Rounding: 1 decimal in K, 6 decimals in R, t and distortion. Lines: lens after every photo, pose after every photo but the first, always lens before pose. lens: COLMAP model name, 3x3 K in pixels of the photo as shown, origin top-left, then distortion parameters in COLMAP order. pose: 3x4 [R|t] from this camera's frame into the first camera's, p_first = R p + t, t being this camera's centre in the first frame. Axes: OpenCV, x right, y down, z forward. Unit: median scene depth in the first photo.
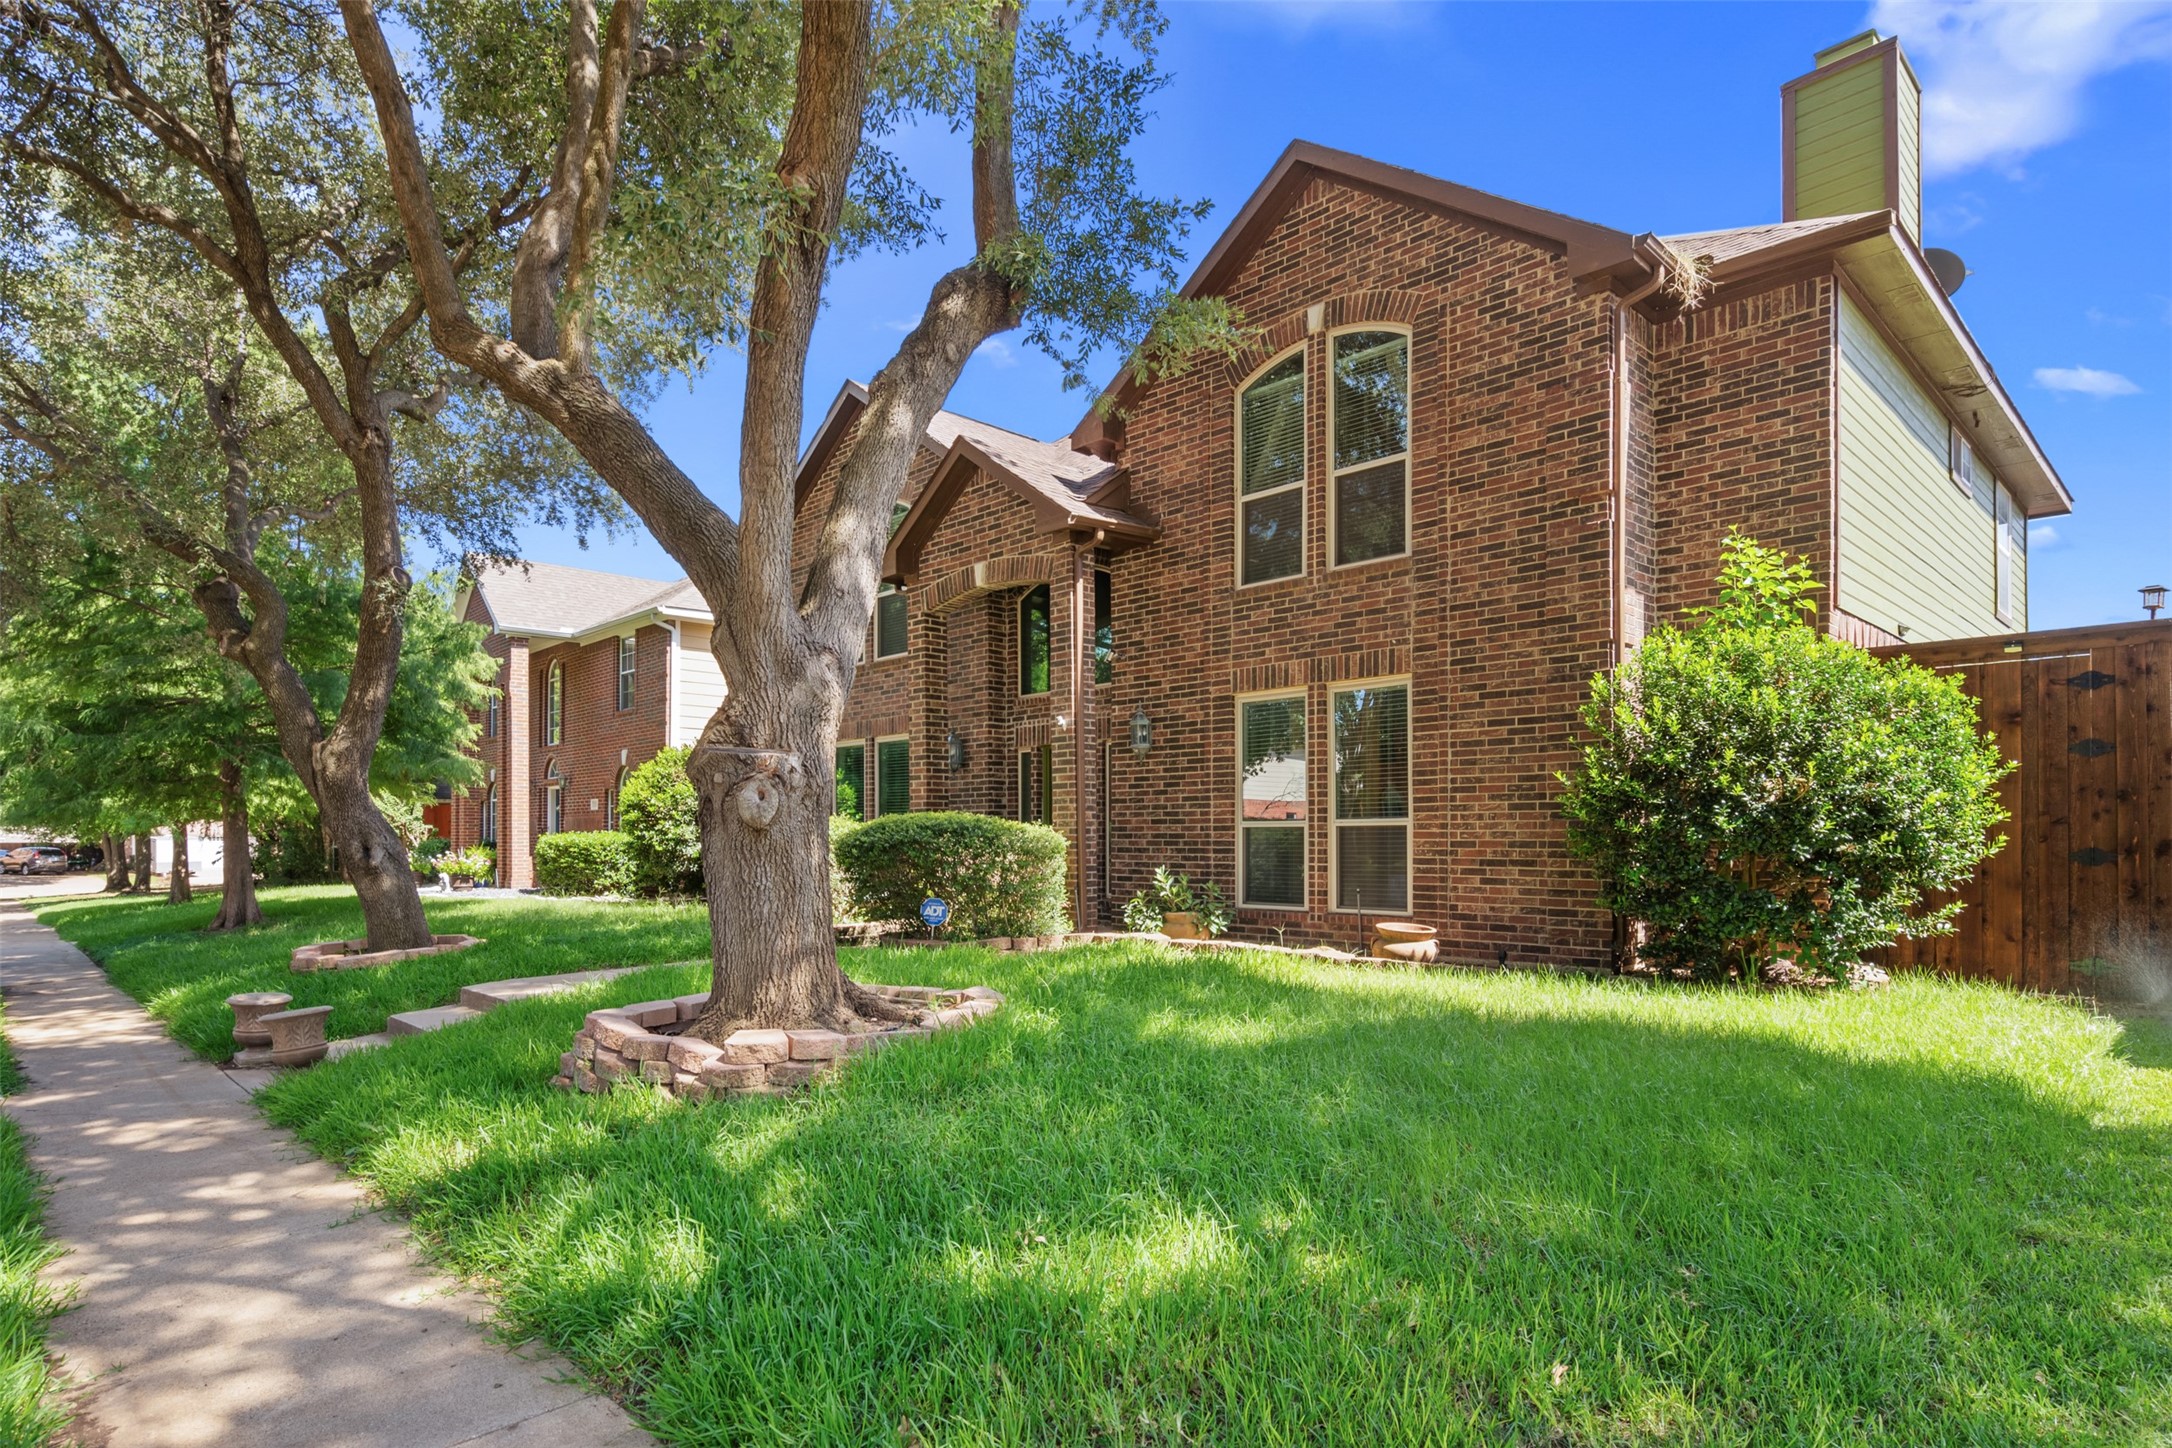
lens RADIAL K [[1159.3, 0, 1083.3], [0, 1159.3, 820.9], [0, 0, 1]] dist [-0.000812, 0.000340]
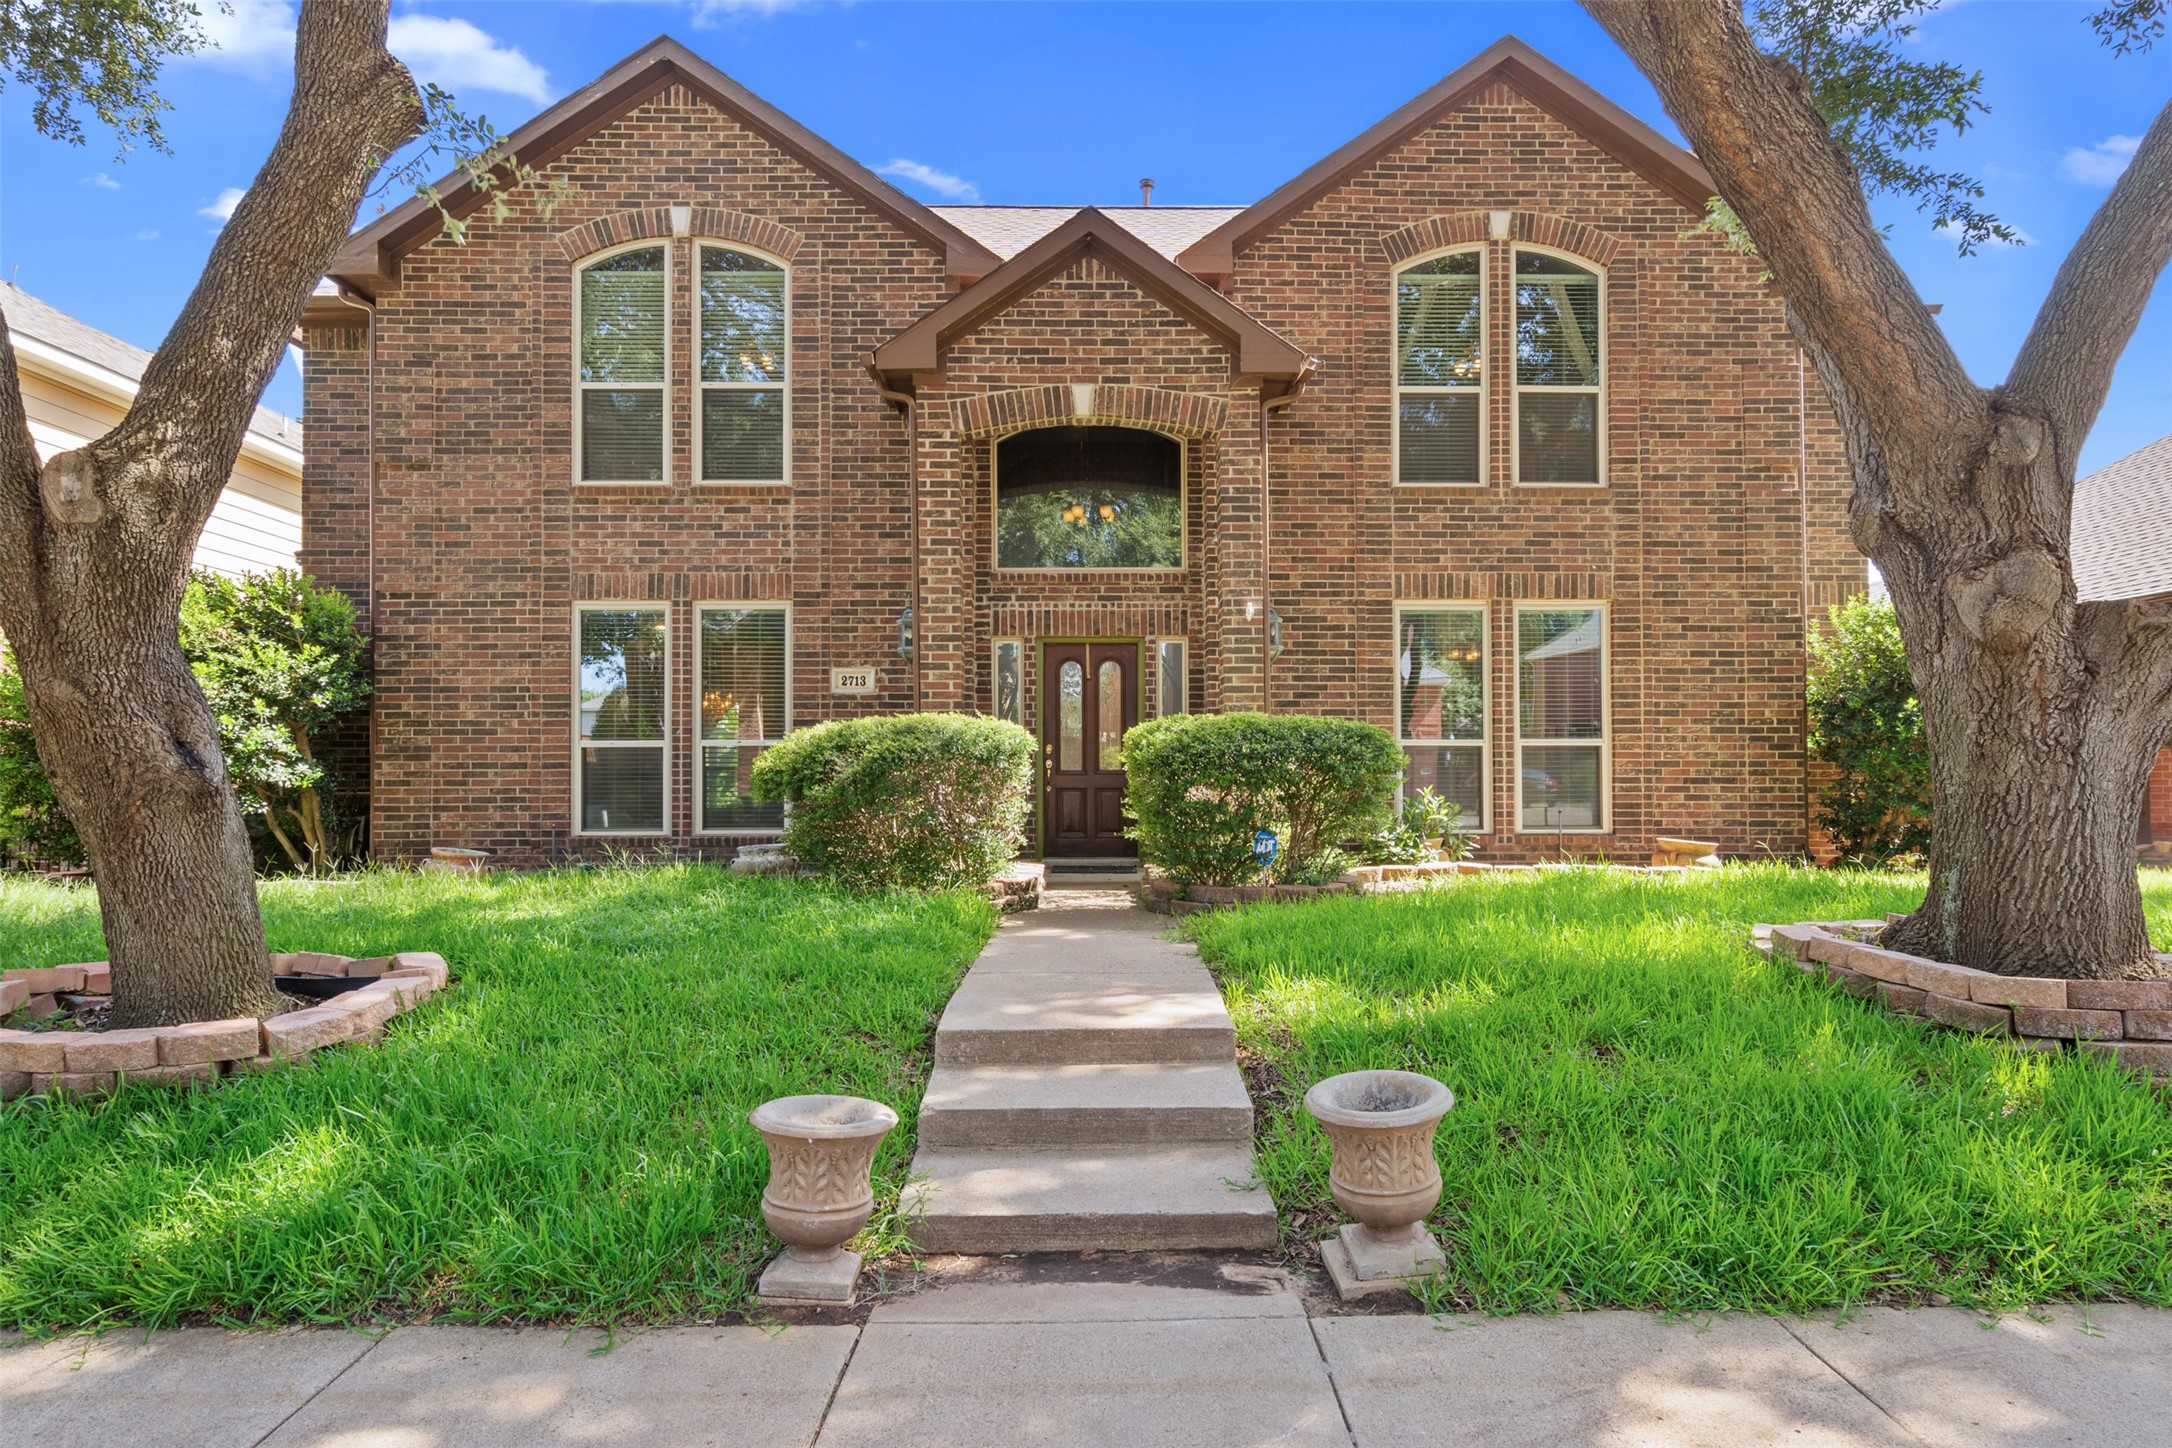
lens RADIAL K [[1016.4, 0, 1086.9], [0, 1016.4, 745.1], [0, 0, 1]] dist [-0.001482, -0.000336]
pose [[0.693095, 0.014101, 0.720708, -0.719951], [-0.013924, 0.999884, -0.006173, 0.015849], [-0.720712, -0.005756, 0.693211, 0.725912]]
